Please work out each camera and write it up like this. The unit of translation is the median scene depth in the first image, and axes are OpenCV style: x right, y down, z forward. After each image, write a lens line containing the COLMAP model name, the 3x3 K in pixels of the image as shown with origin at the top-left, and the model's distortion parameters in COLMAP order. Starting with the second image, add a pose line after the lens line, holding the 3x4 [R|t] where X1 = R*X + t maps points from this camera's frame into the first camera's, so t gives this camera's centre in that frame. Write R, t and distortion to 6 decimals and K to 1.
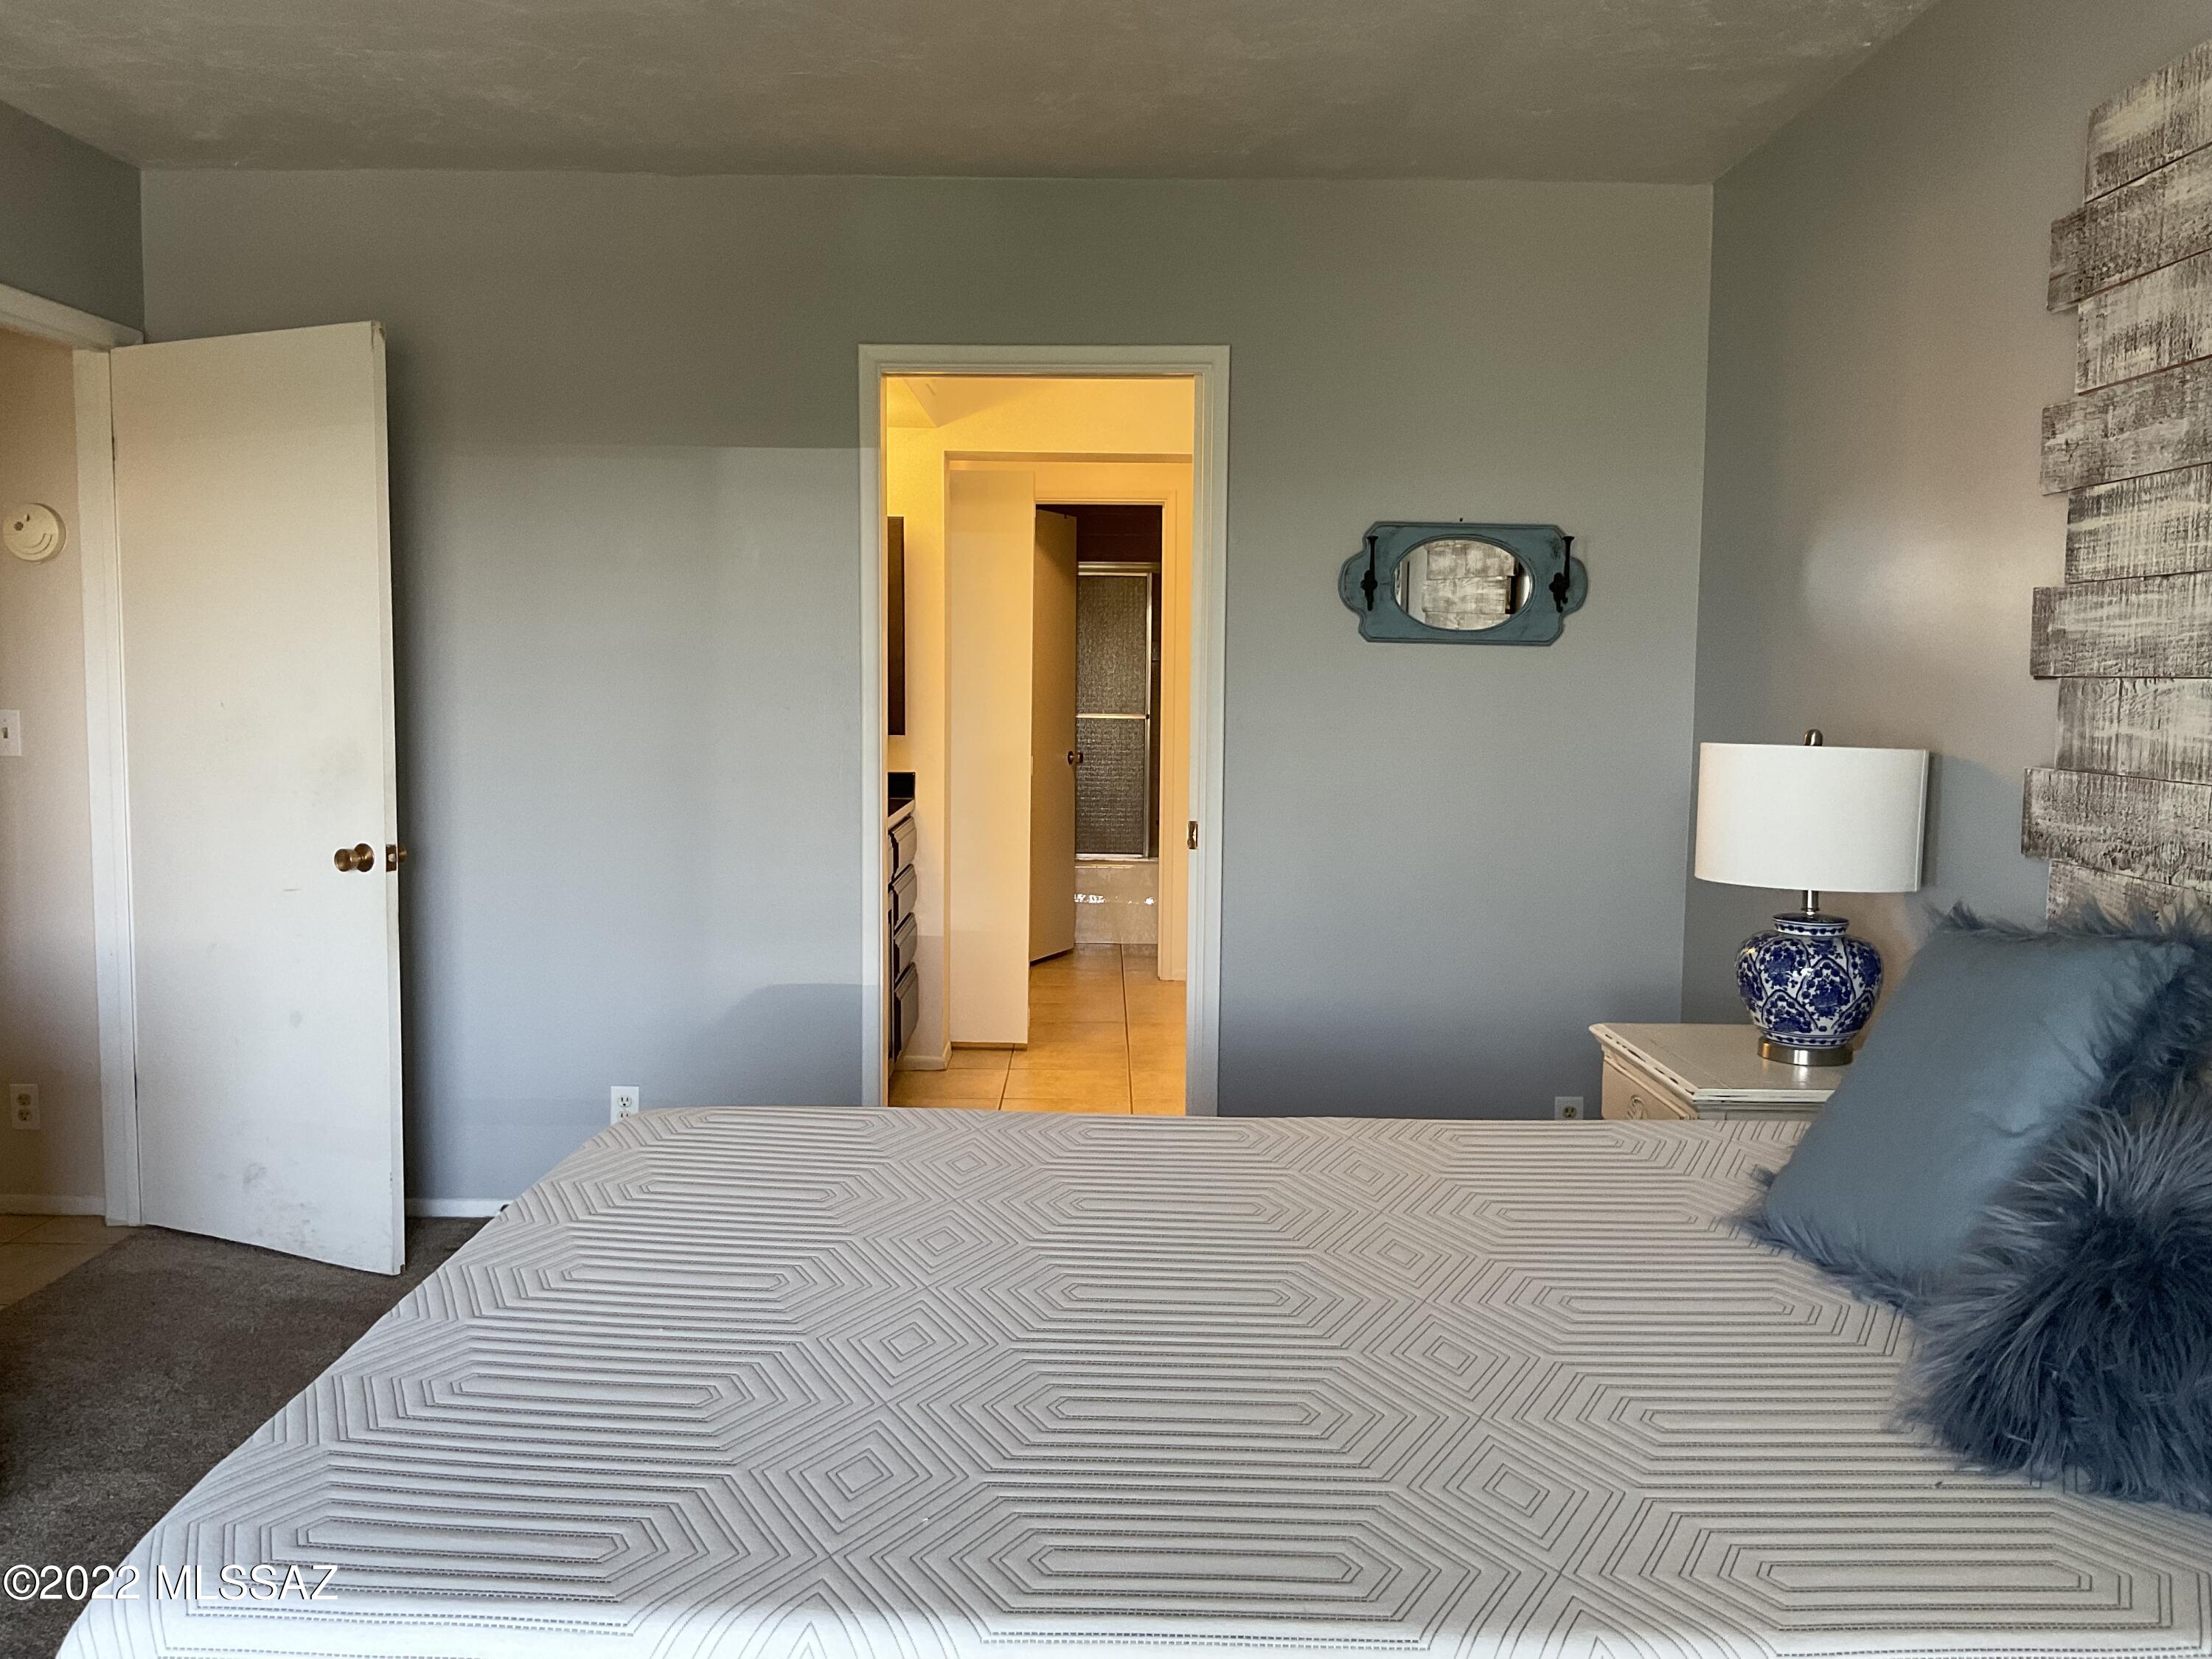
lens RADIAL K [[1825.8, 0, 1105.7], [0, 1825.8, 825.8], [0, 0, 1]] dist [0.071819, -0.118392]
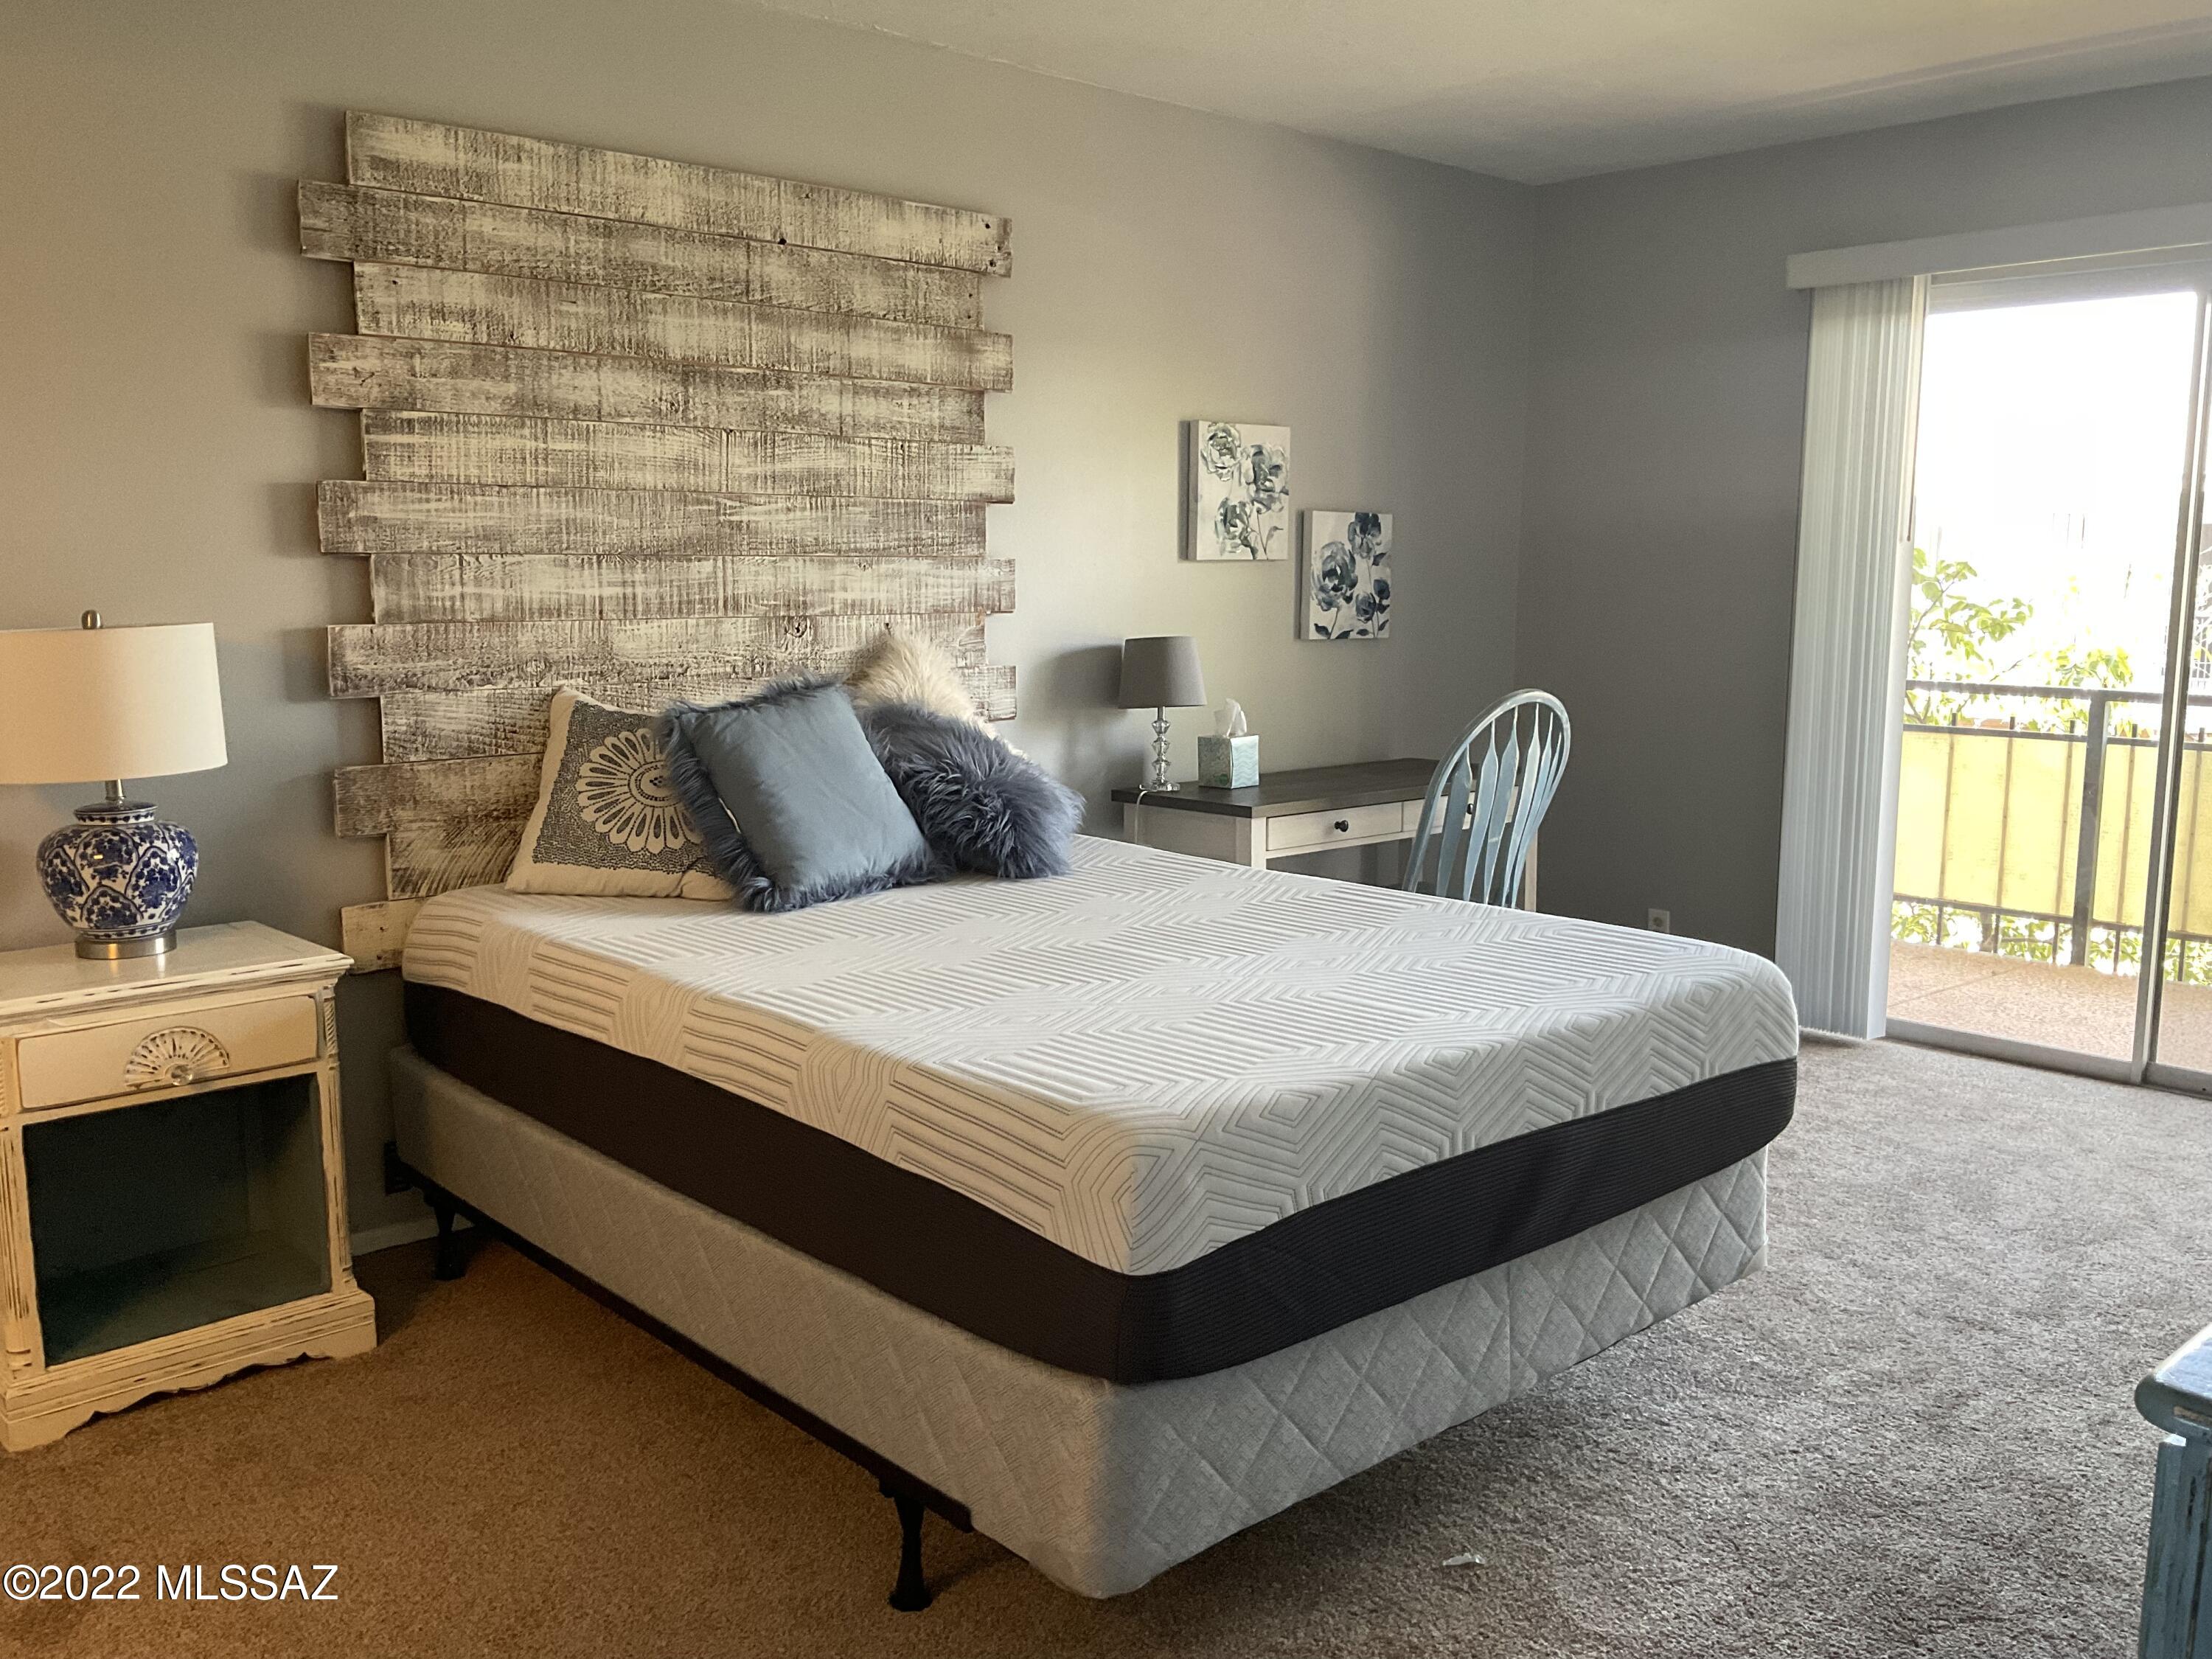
lens RADIAL K [[1825.8, 0, 1116.4], [0, 1825.8, 838.0], [0, 0, 1]] dist [0.071819, -0.118392]
pose [[-0.698933, -0.114559, 0.705953, -0.852502], [0.055307, 0.975474, 0.213053, -0.143060], [-0.713046, 0.187954, -0.675455, 1.663528]]
